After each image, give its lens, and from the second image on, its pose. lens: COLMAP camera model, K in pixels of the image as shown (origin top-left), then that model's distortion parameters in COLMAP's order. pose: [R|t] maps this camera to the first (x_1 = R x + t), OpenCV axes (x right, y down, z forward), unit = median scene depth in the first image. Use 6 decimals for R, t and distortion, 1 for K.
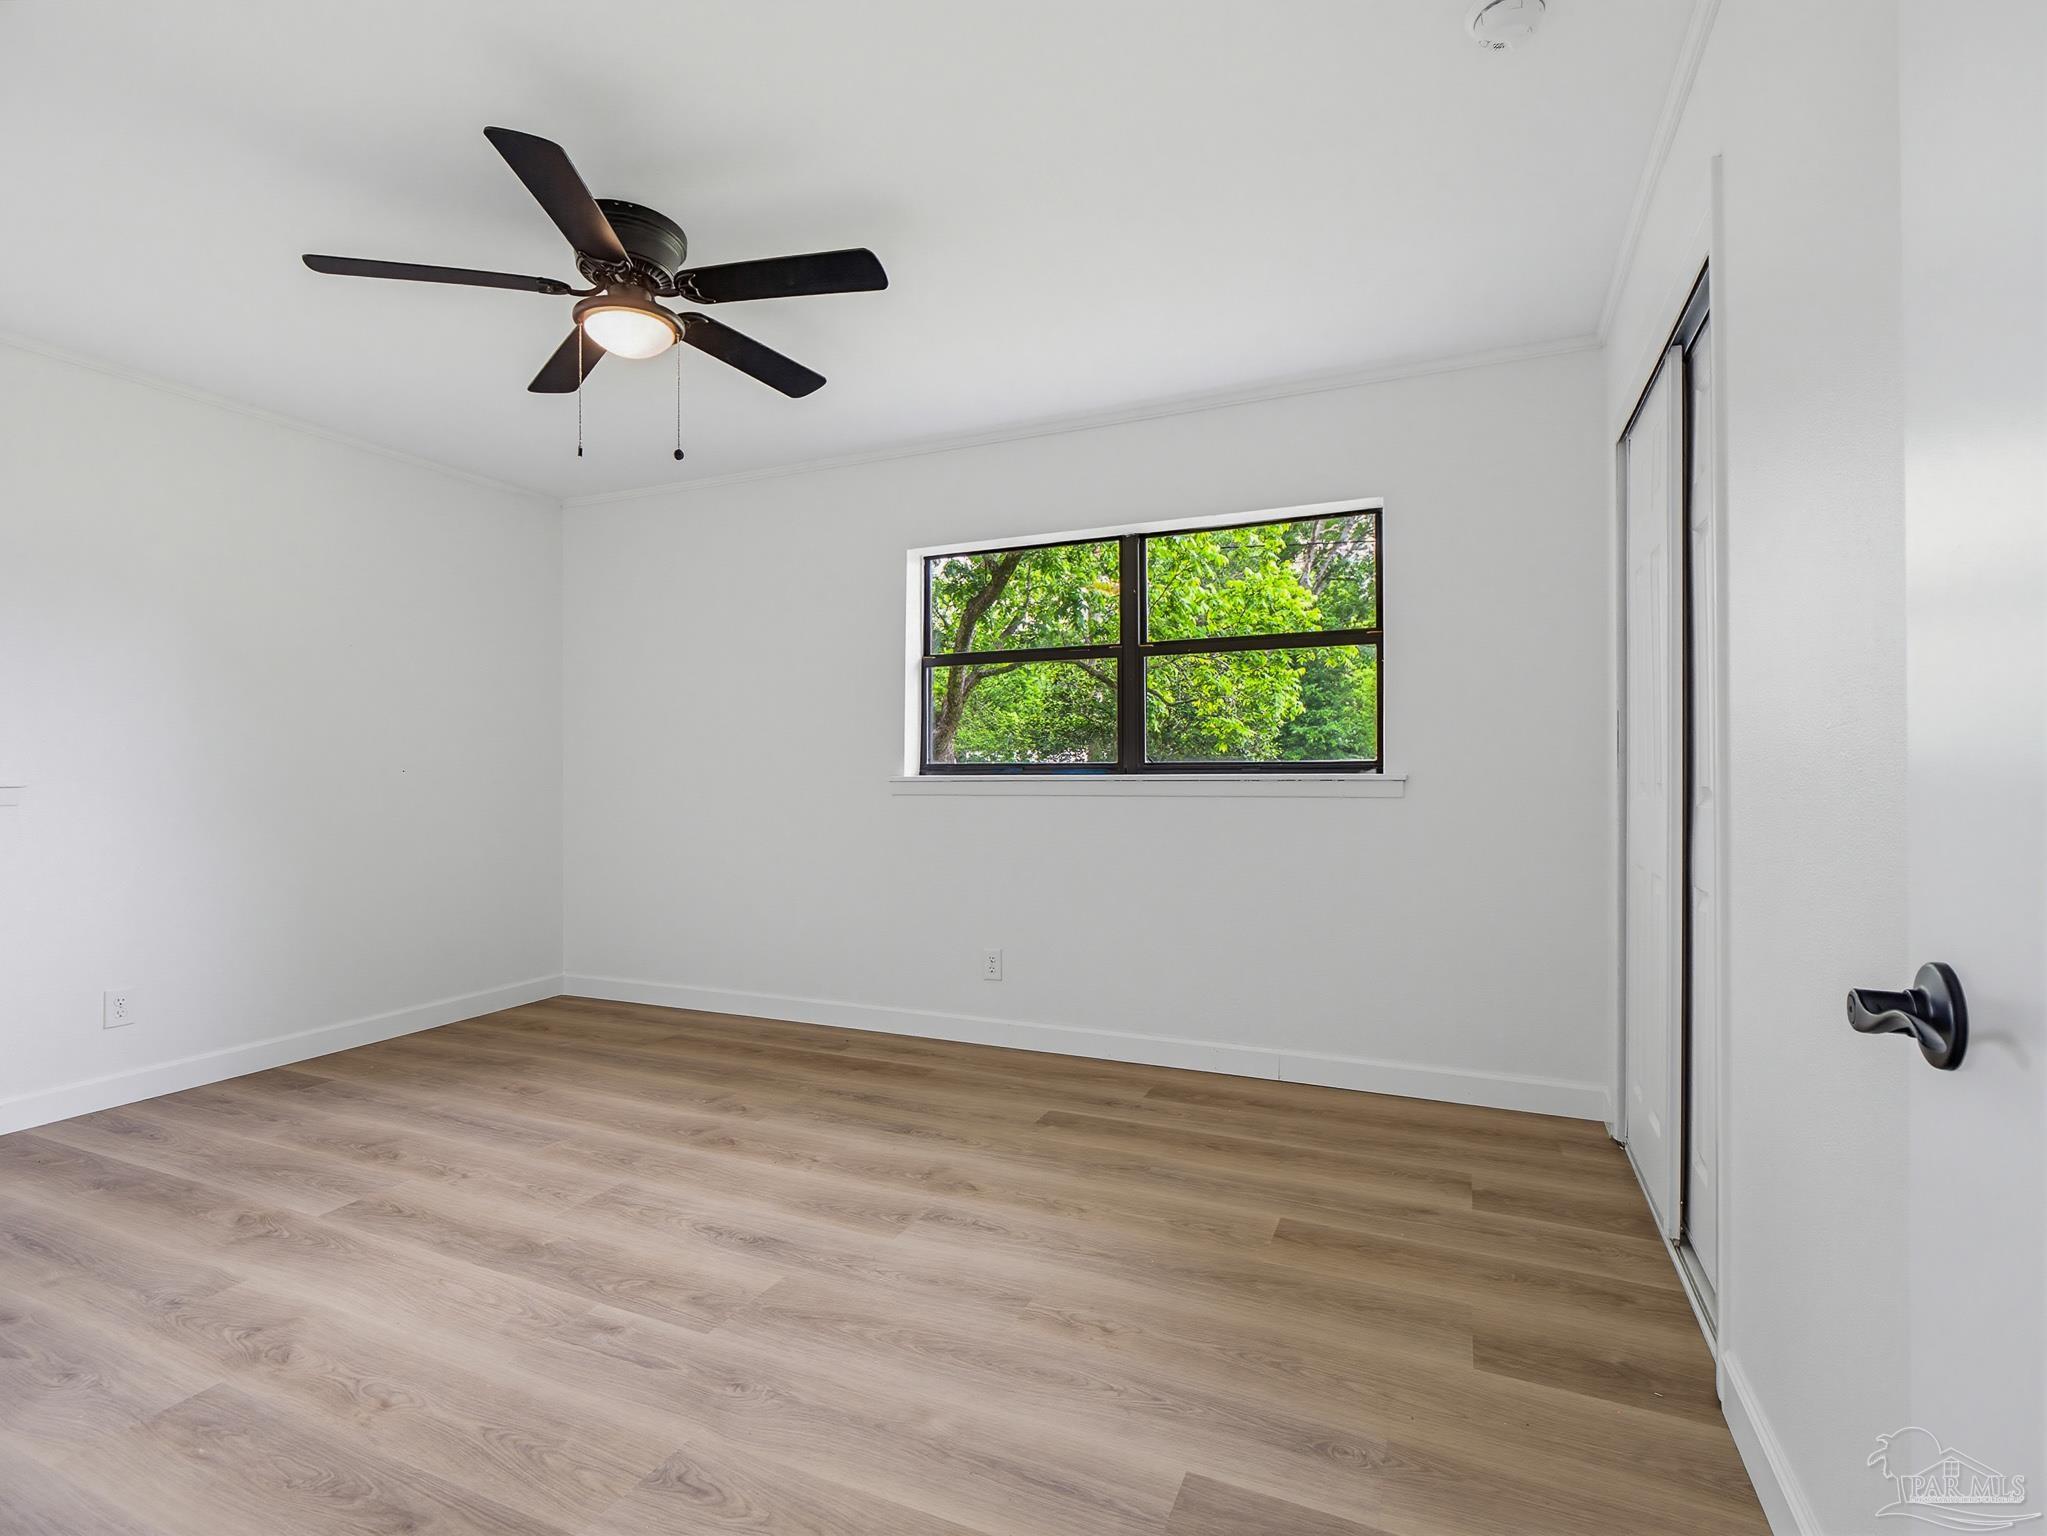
lens RADIAL K [[972.3, 0, 1032.9], [0, 972.3, 769.8], [0, 0, 1]] dist [-0.000975, -0.000323]
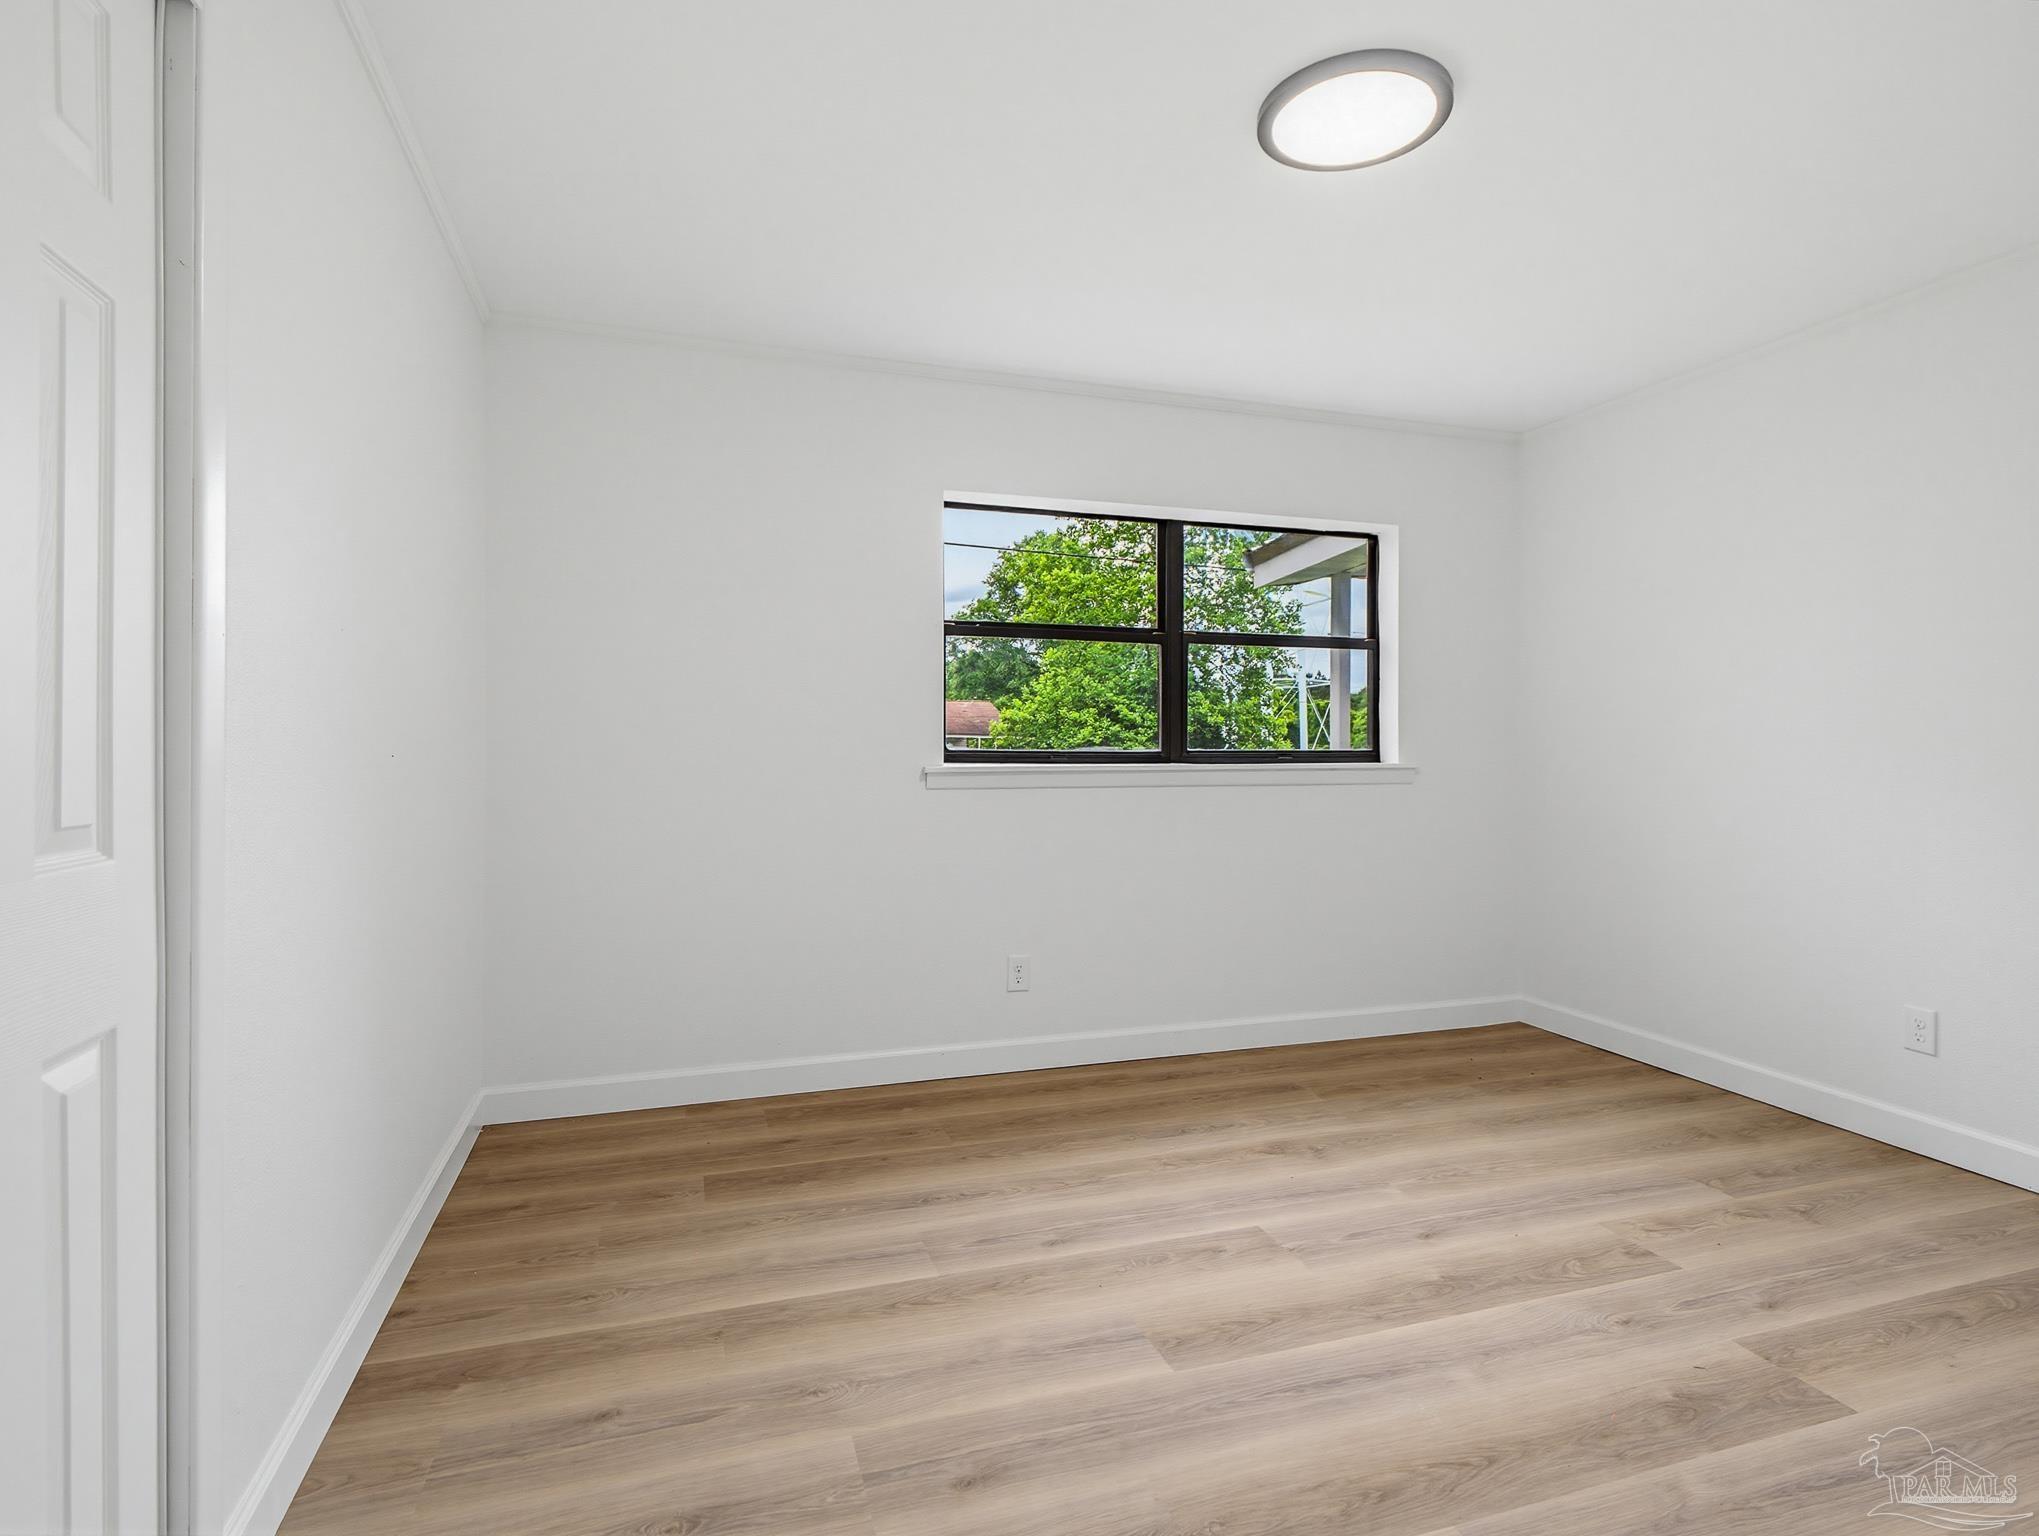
lens RADIAL K [[994.0, 0, 1032.0], [0, 994.0, 753.0], [0, 0, 1]] dist [-0.001534, -0.000218]
pose [[0.773544, 0.004821, 0.633724, -0.654247], [-0.000078, 0.999972, -0.007513, 0.001747], [-0.633743, 0.005762, 0.773522, 0.308691]]
